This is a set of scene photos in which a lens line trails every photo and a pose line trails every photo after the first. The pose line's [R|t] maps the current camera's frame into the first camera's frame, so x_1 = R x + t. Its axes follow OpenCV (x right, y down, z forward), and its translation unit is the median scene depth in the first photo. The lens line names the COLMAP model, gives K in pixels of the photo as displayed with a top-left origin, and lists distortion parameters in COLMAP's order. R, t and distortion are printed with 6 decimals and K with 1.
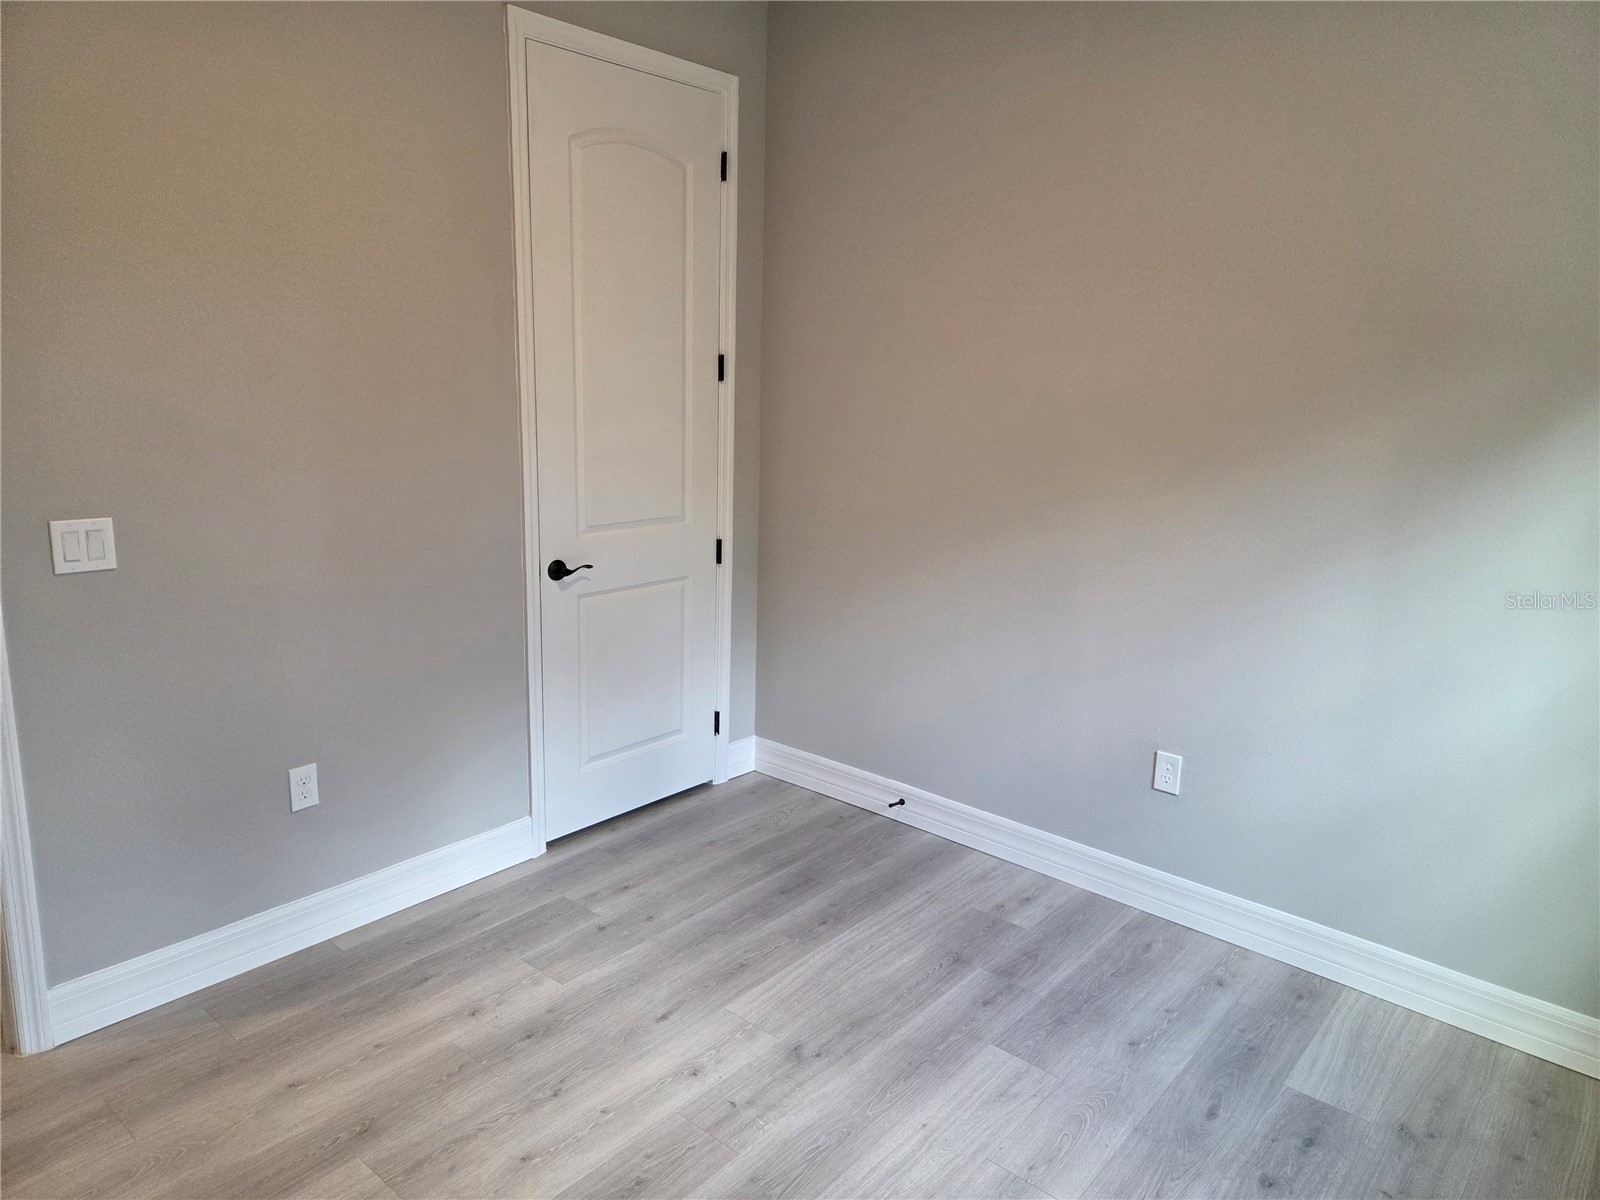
lens RADIAL K [[1088.1, 0, 807.5], [0, 1088.1, 596.3], [0, 0, 1]] dist [0.074690, -0.058676]
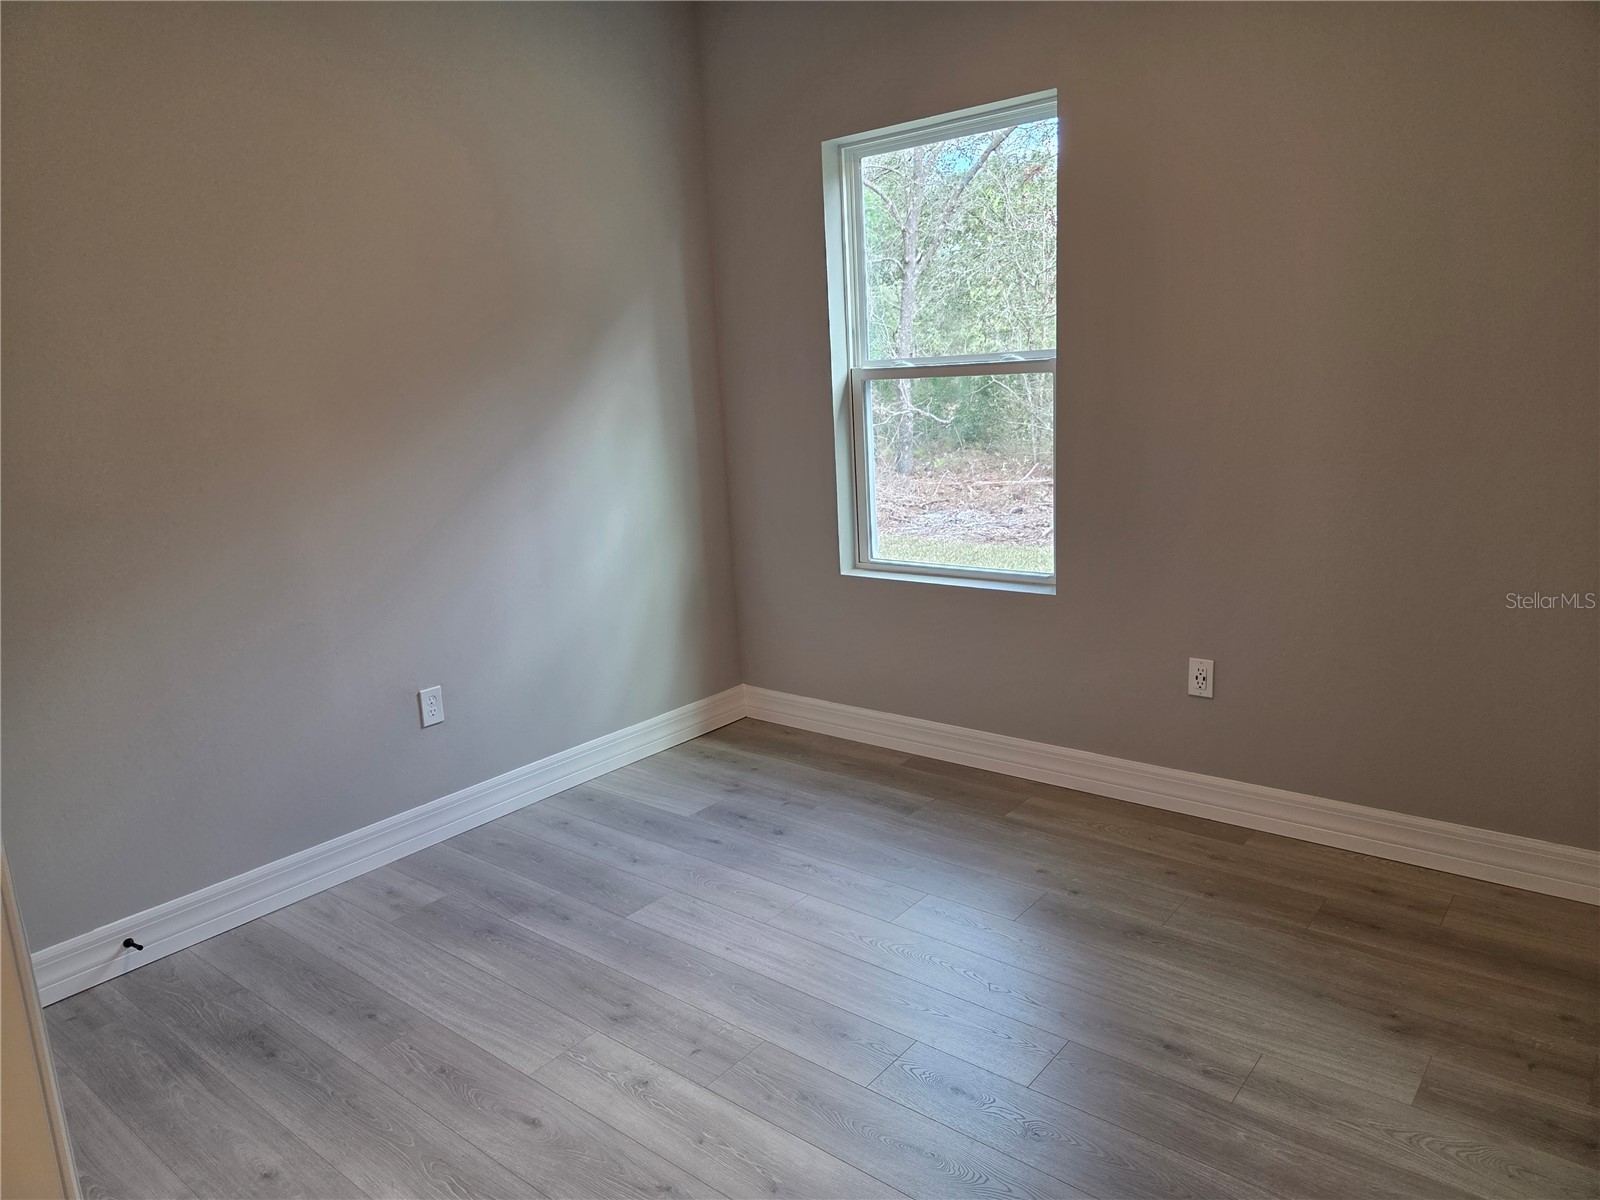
lens RADIAL K [[1088.1, 0, 807.5], [0, 1088.1, 596.3], [0, 0, 1]] dist [0.074690, -0.058676]
pose [[-0.025759, -0.235772, 0.971467, -0.780557], [0.271438, 0.933630, 0.233787, -0.101167], [-0.962111, 0.269716, 0.039948, 0.636300]]
